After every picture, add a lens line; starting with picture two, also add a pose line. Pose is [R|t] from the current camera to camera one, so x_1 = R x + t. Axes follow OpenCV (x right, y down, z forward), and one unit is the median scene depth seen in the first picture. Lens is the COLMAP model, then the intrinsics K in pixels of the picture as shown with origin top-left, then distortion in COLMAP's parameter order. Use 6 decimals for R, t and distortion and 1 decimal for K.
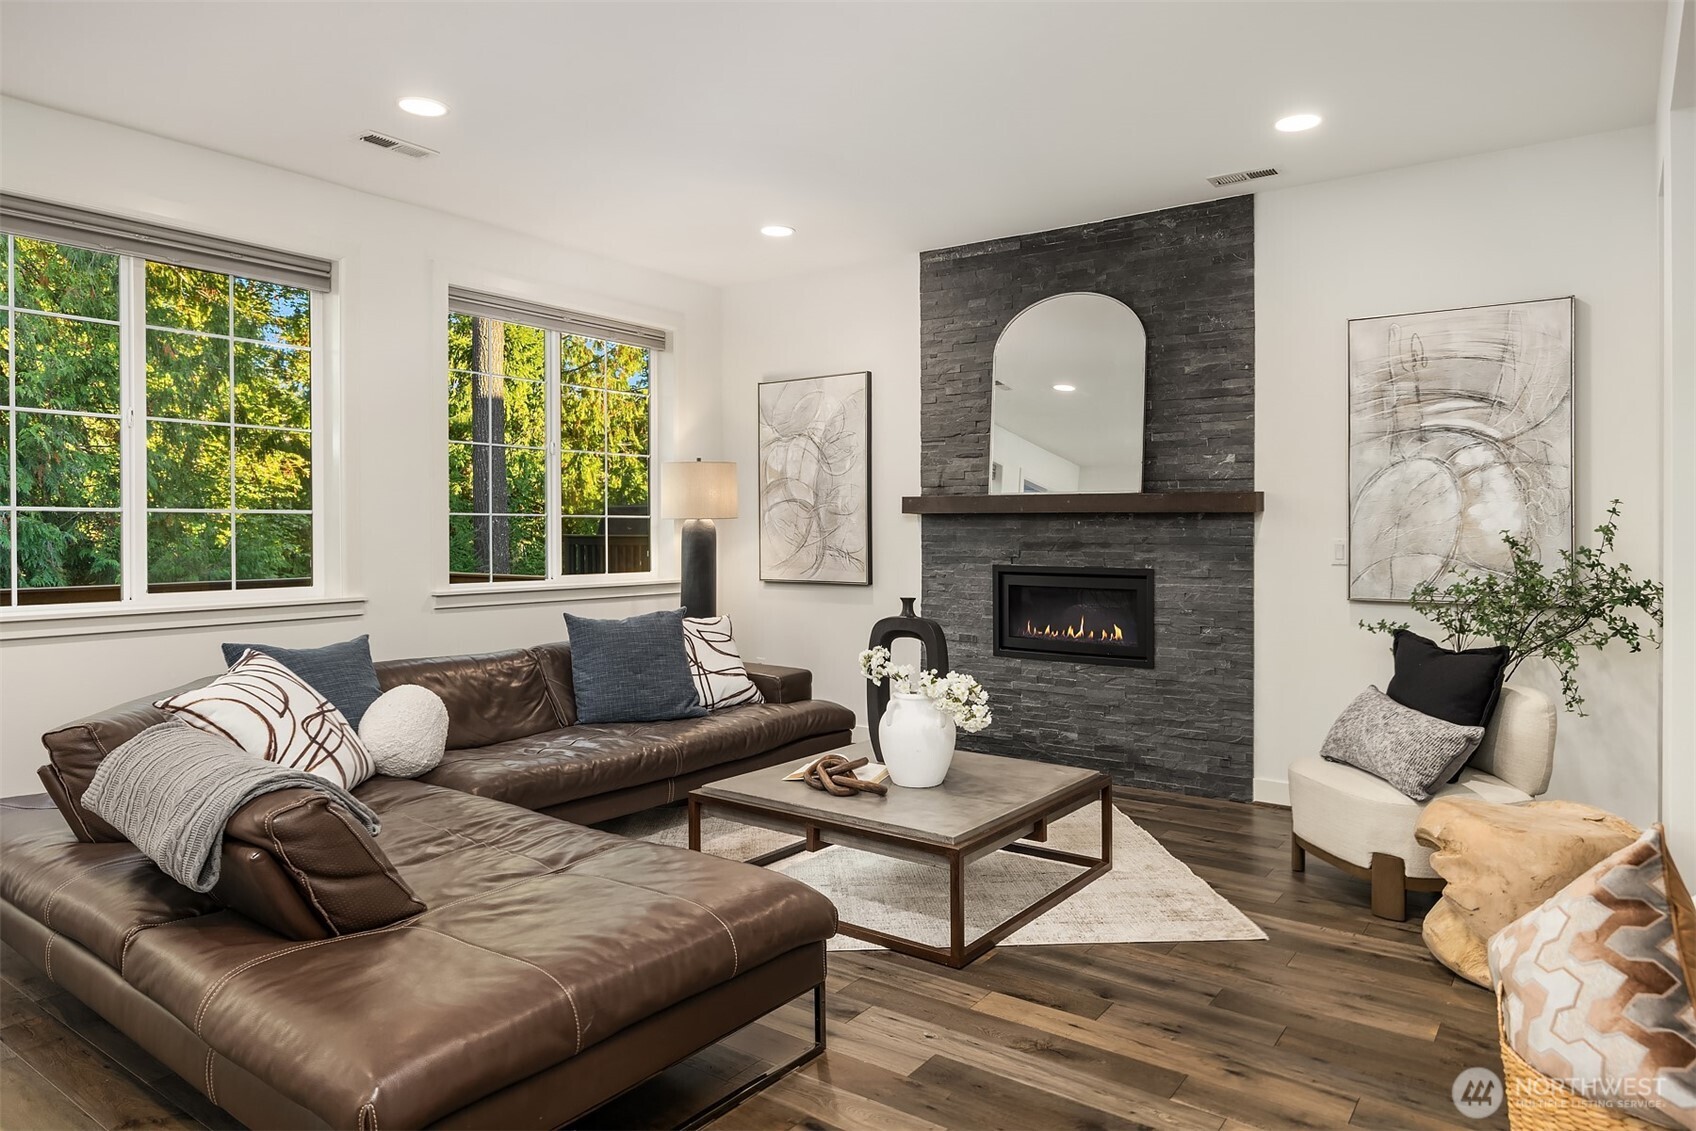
lens RADIAL K [[1068.8, 0, 846.1], [0, 1068.8, 536.1], [0, 0, 1]] dist [0.000684, 0.000687]
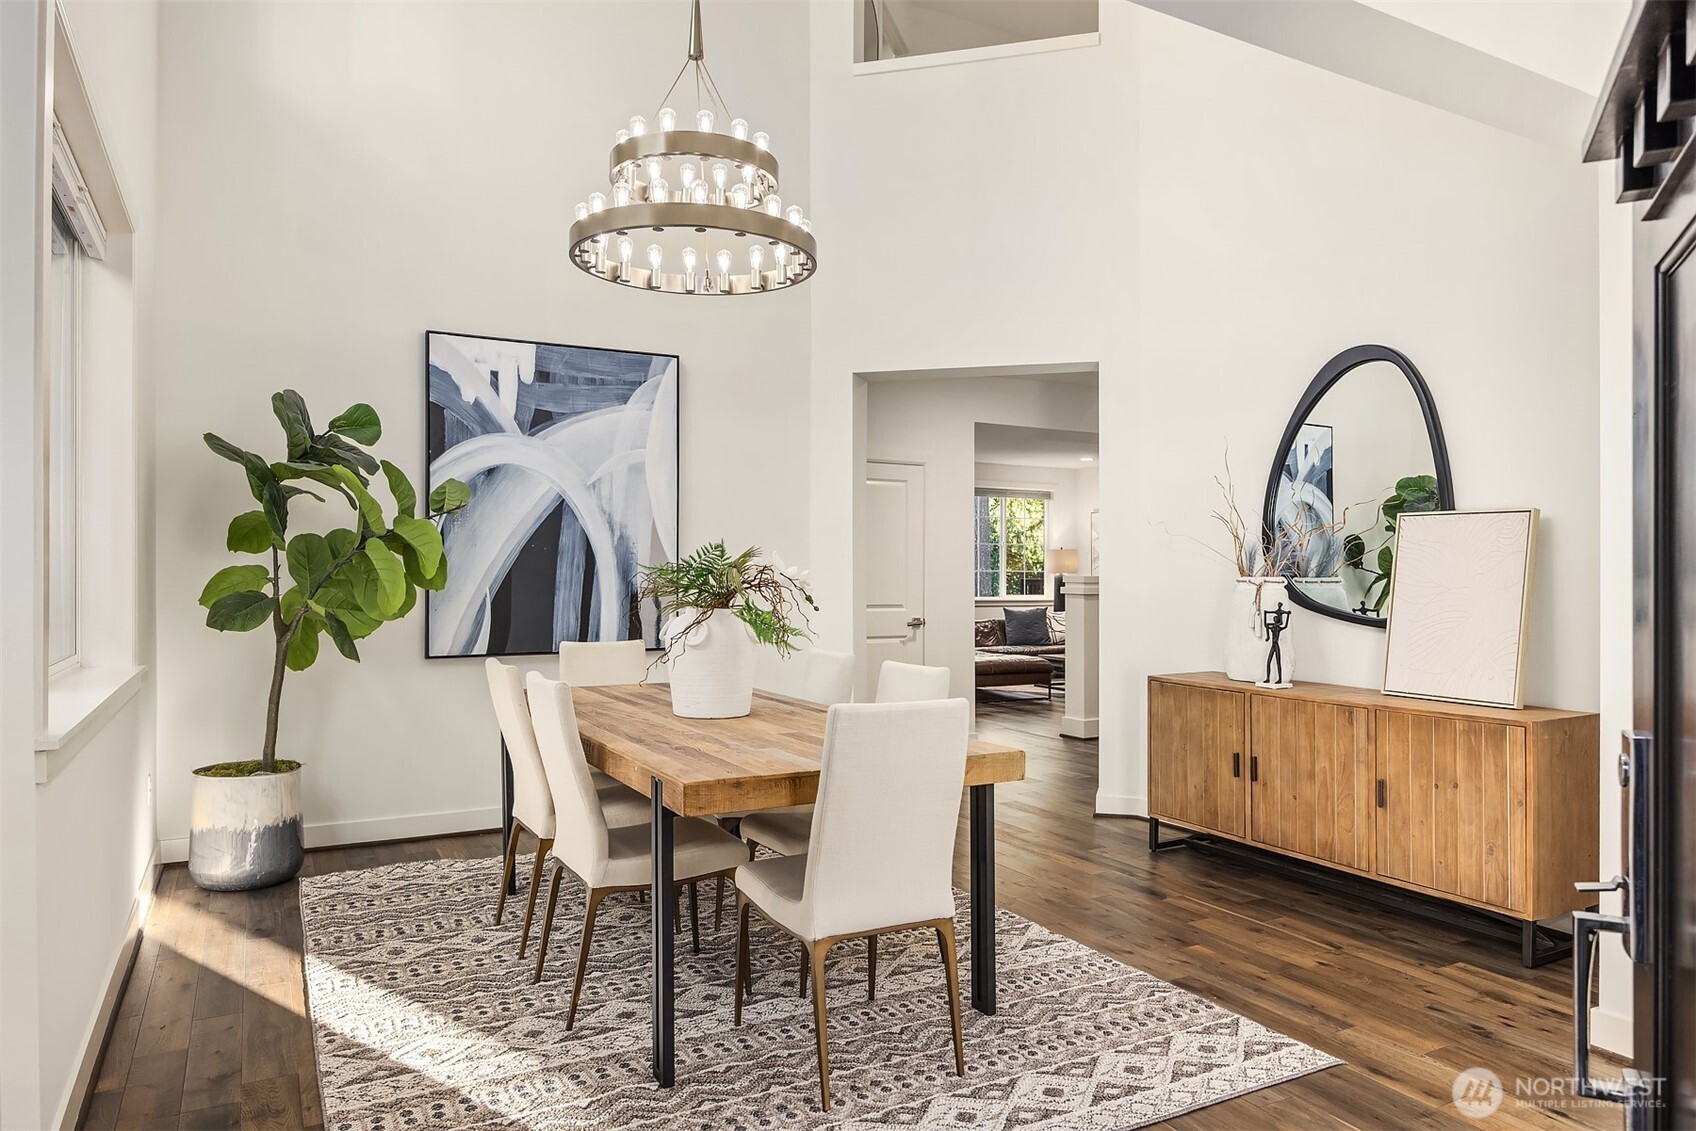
lens RADIAL K [[1088.4, 0, 848.0], [0, 1088.4, 565.5], [0, 0, 1]] dist [-0.000384, -0.001702]
pose [[0.905756, 0.004144, -0.423780, 0.575506], [-0.006682, 0.999968, -0.004503, -0.022199], [0.423748, 0.006911, 0.905754, -1.750734]]
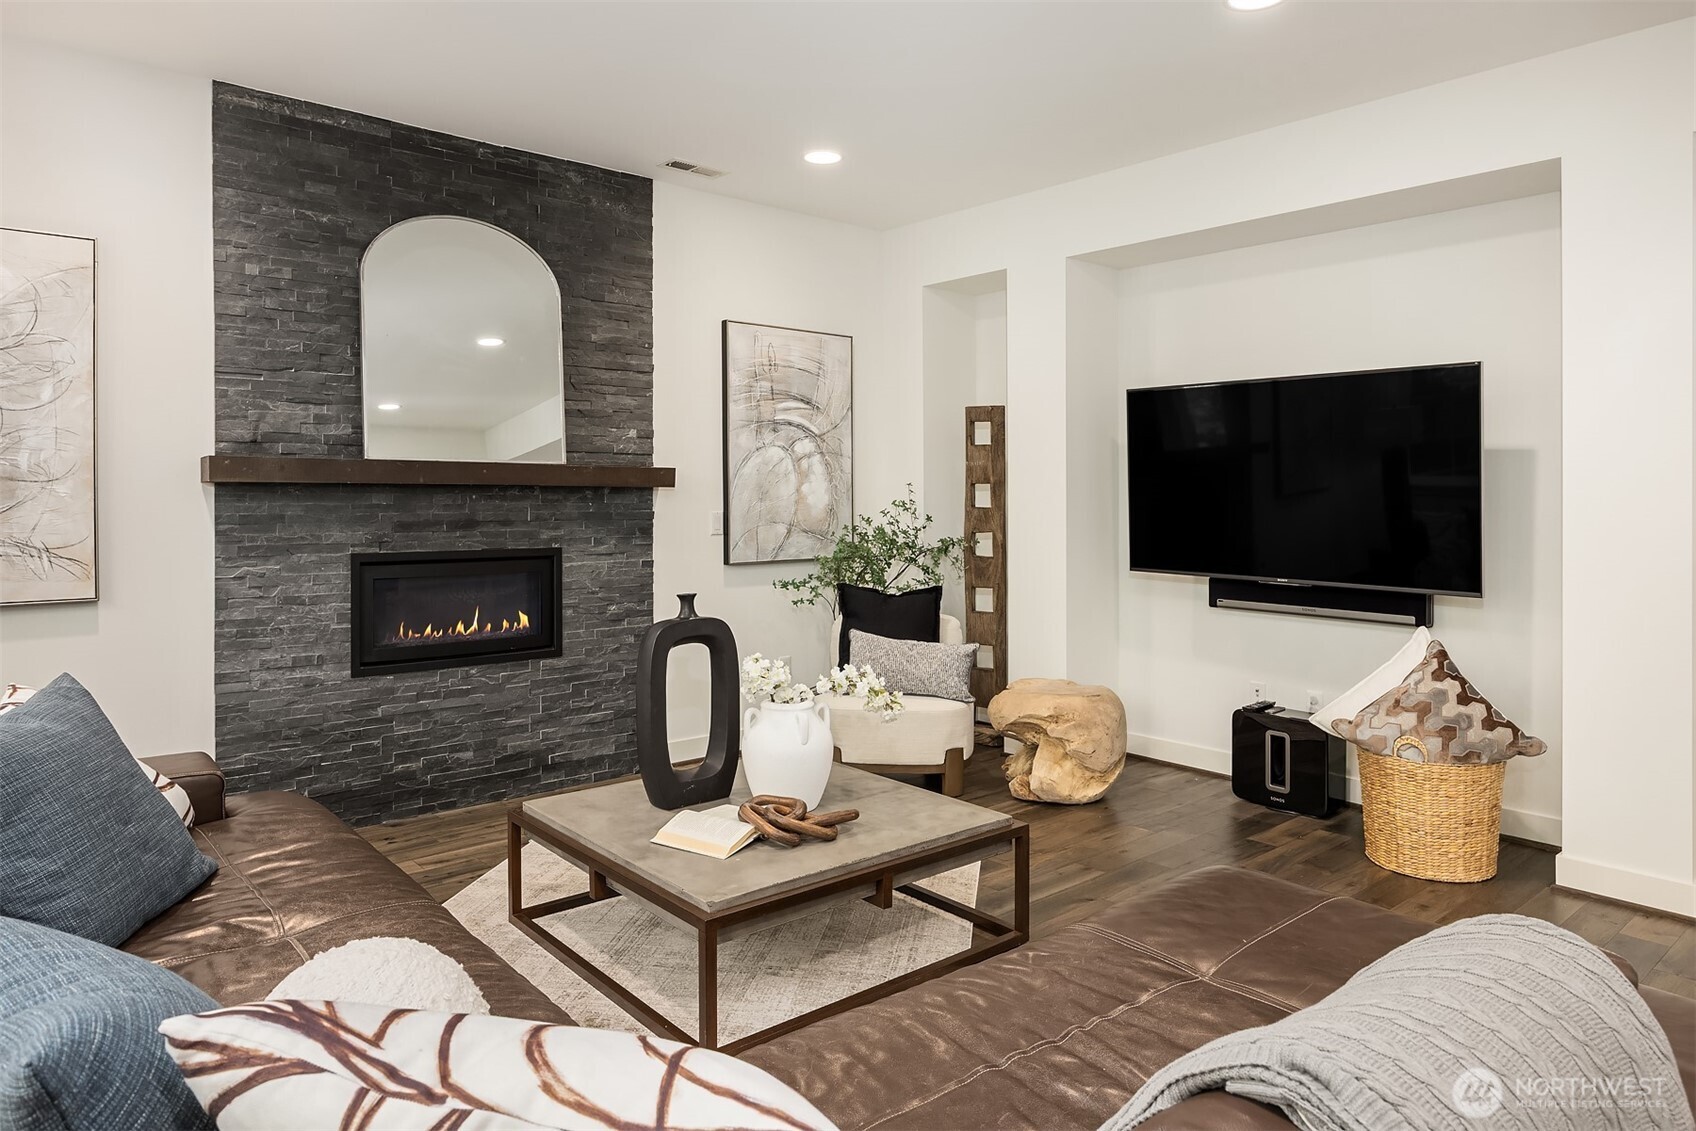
lens RADIAL K [[1053.3, 0, 848.1], [0, 1053.3, 492.7], [0, 0, 1]] dist [-0.001972, -0.001571]
pose [[0.226601, 0.002498, 0.973984, -0.537743], [0.006262, 0.999972, -0.004022, -0.011007], [-0.973967, 0.007010, 0.226579, 0.554837]]
